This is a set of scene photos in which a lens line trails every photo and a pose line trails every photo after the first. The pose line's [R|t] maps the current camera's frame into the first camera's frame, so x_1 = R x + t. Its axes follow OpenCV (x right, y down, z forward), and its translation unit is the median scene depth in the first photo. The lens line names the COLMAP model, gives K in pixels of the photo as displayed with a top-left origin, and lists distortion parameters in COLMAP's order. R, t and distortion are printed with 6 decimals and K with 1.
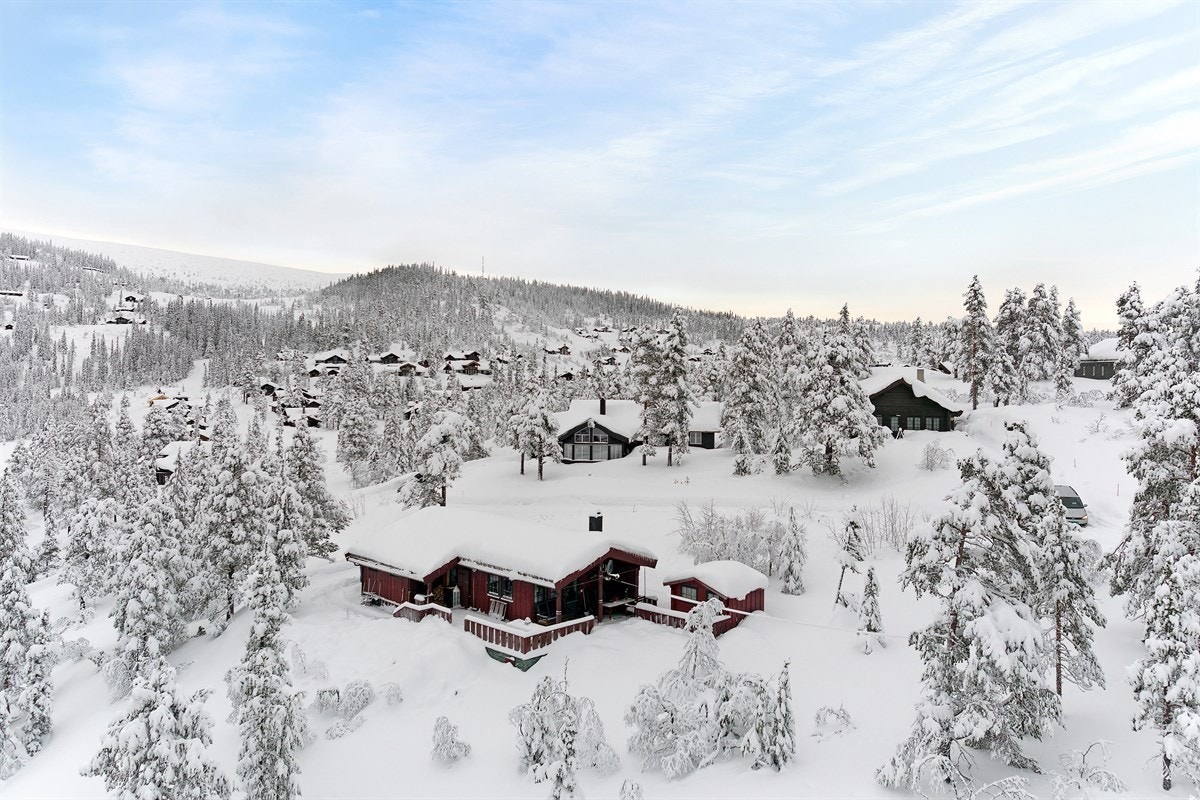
lens RADIAL K [[816.5, 0, 597.5], [0, 816.5, 403.9], [0, 0, 1]] dist [0.004588, 0.001861]
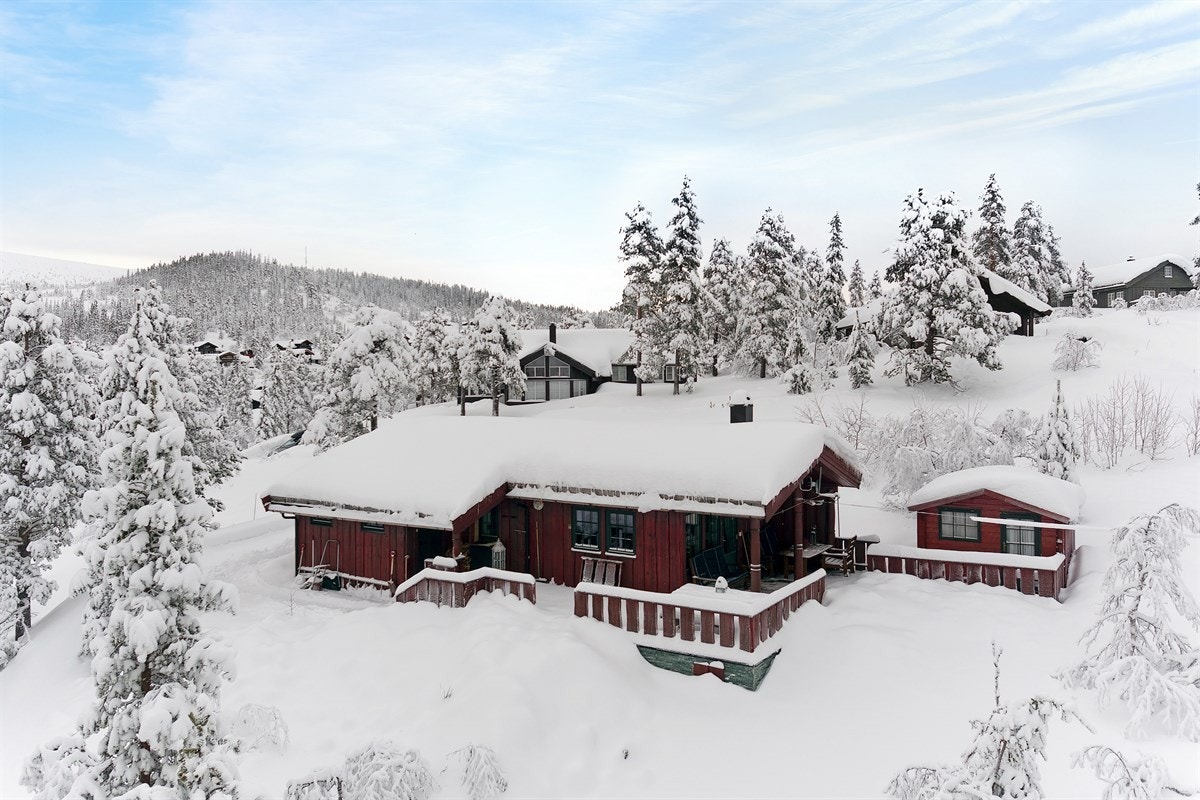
lens RADIAL K [[847.5, 0, 600.0], [0, 847.5, 400.0], [0, 0, 1]] dist [0.006012, 0.002707]
pose [[0.982057, -0.020153, 0.187505, -0.153902], [0.019948, 0.999797, 0.002978, 0.096710], [-0.187527, 0.000815, 0.982259, 0.328058]]
